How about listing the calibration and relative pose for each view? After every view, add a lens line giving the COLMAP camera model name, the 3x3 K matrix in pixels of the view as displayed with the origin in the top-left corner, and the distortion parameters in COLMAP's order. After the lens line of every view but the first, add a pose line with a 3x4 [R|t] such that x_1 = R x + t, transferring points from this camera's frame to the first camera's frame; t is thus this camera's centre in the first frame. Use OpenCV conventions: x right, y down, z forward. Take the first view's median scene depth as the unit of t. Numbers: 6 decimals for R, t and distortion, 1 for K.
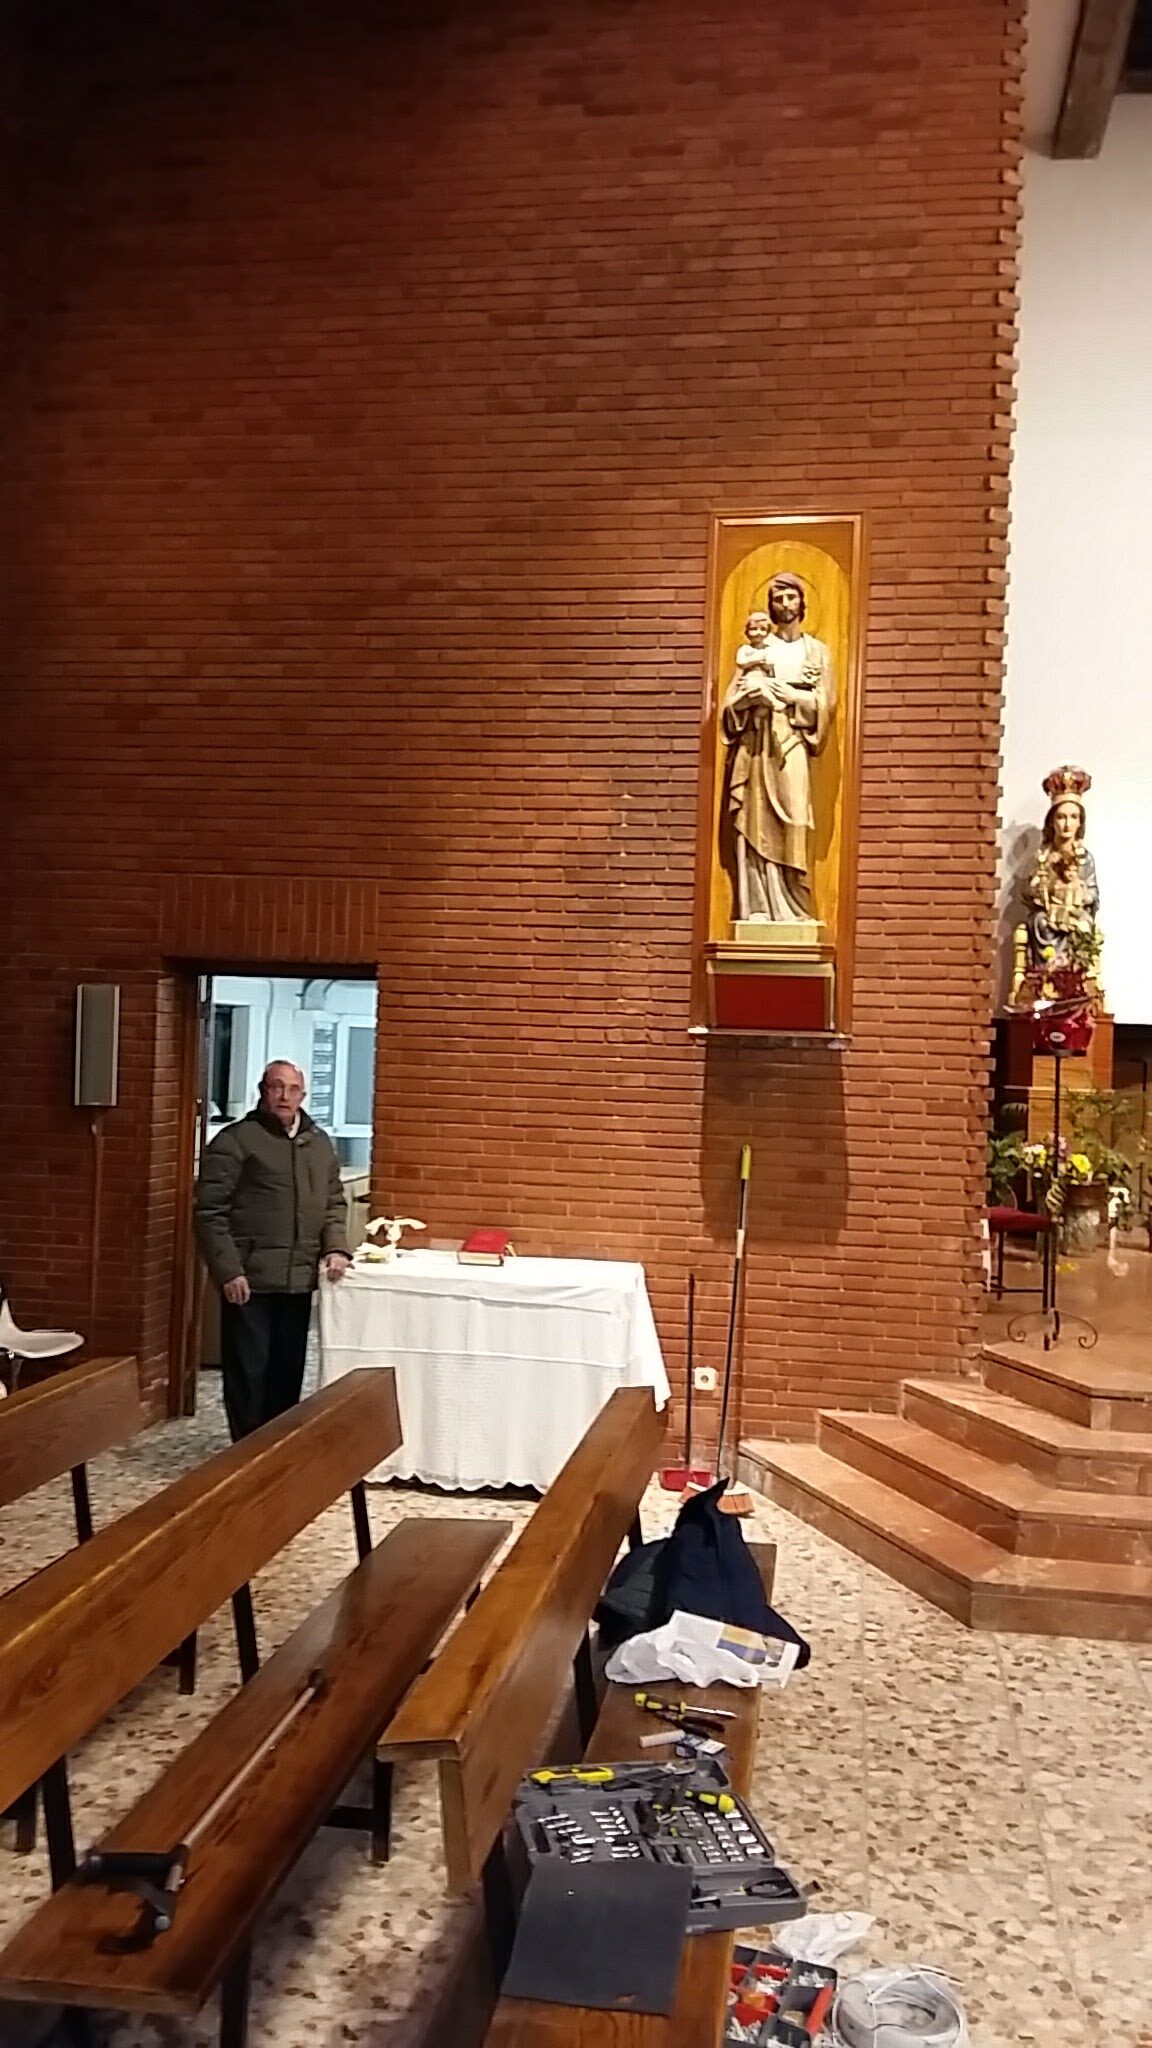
lens RADIAL K [[1751.2, 0, 576.0], [0, 1751.2, 1024.0], [0, 0, 1]] dist [0.209669, -0.000566]
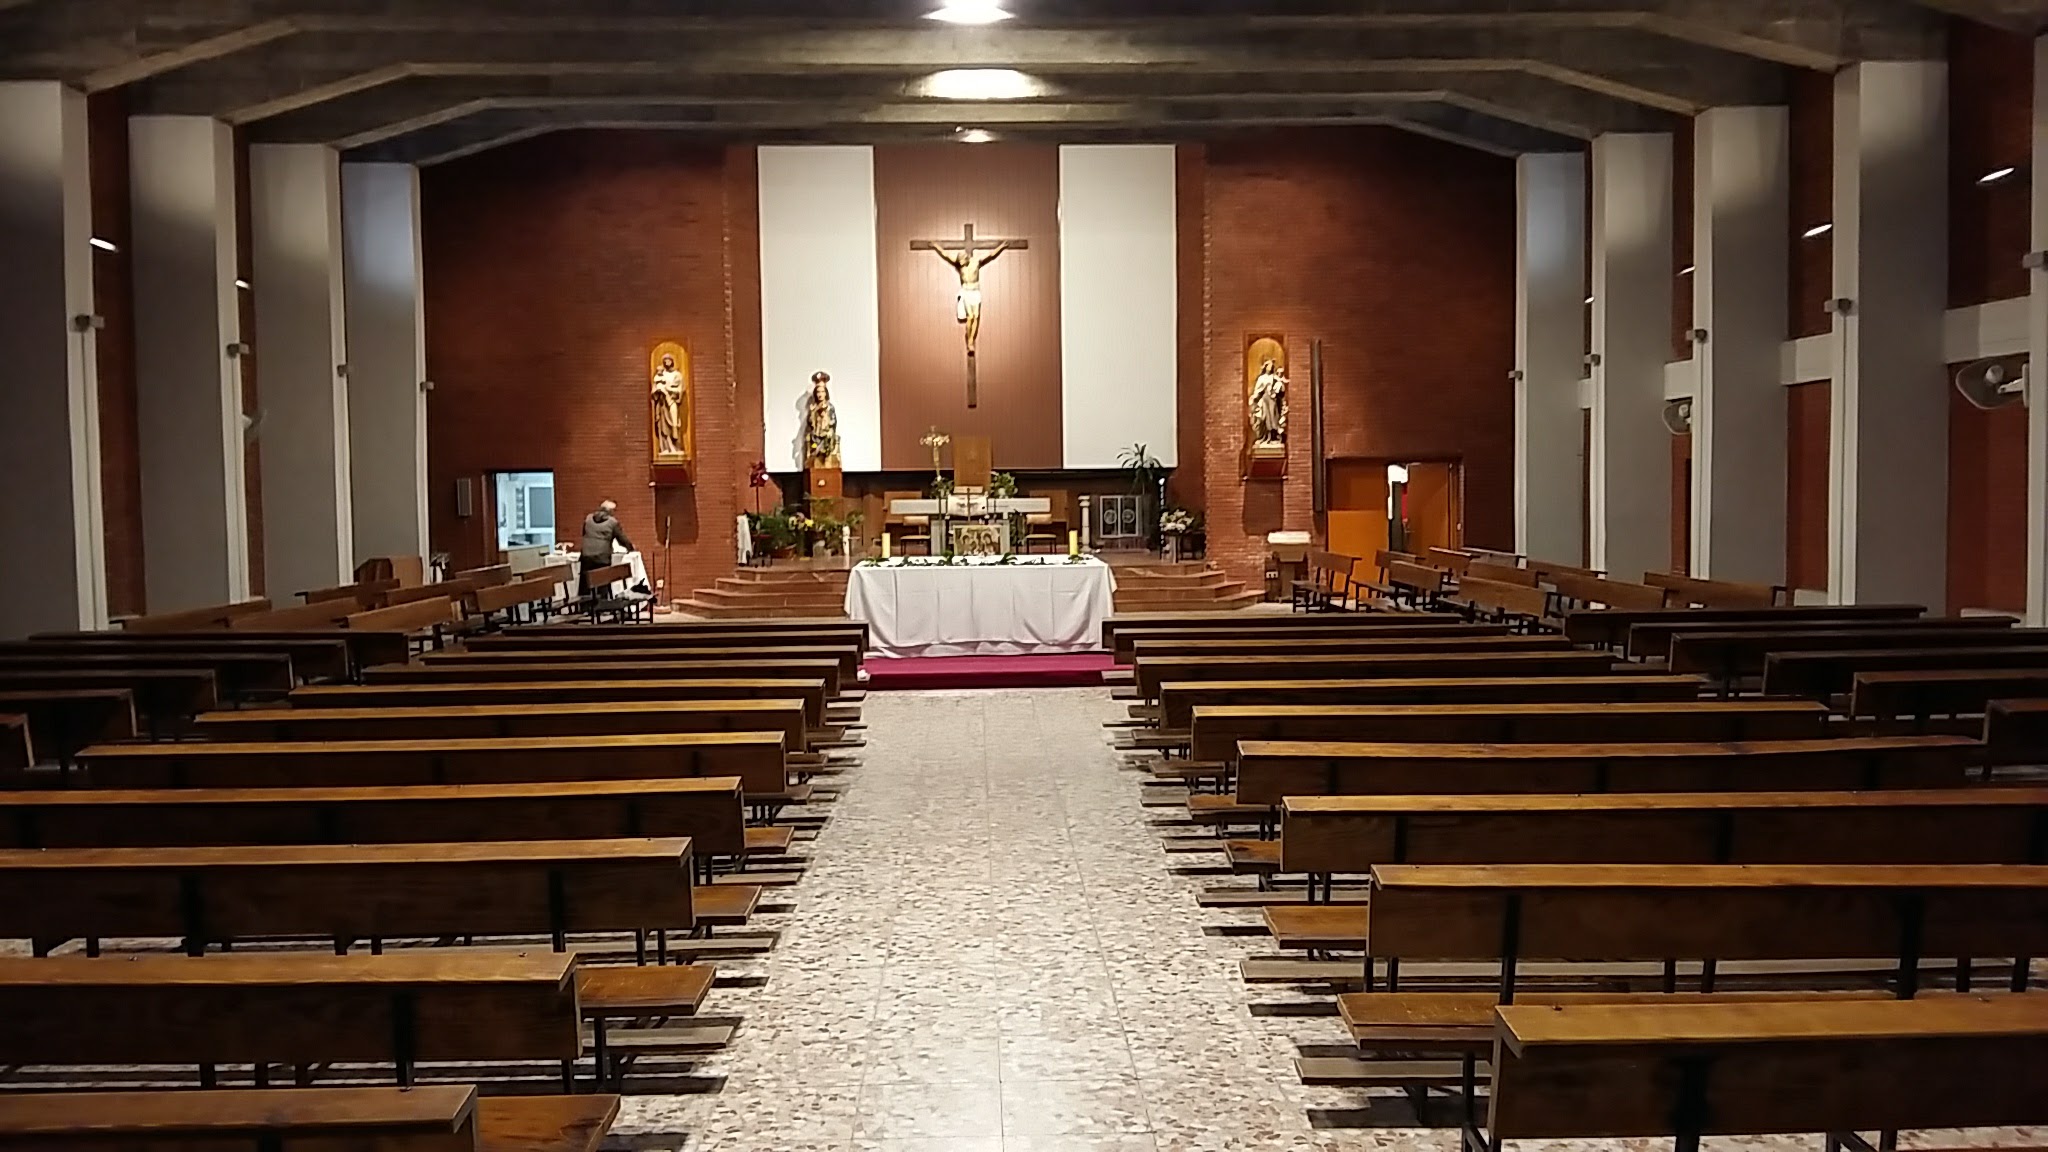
lens RADIAL K [[1751.2, 0, 1024.0], [0, 1751.2, 576.0], [0, 0, 1]] dist [0.209669, -0.000566]
pose [[0.981095, -0.059322, 0.184211, 0.131641], [0.047475, 0.996550, 0.068076, -0.017774], [-0.187614, -0.058044, 0.980526, -2.512603]]
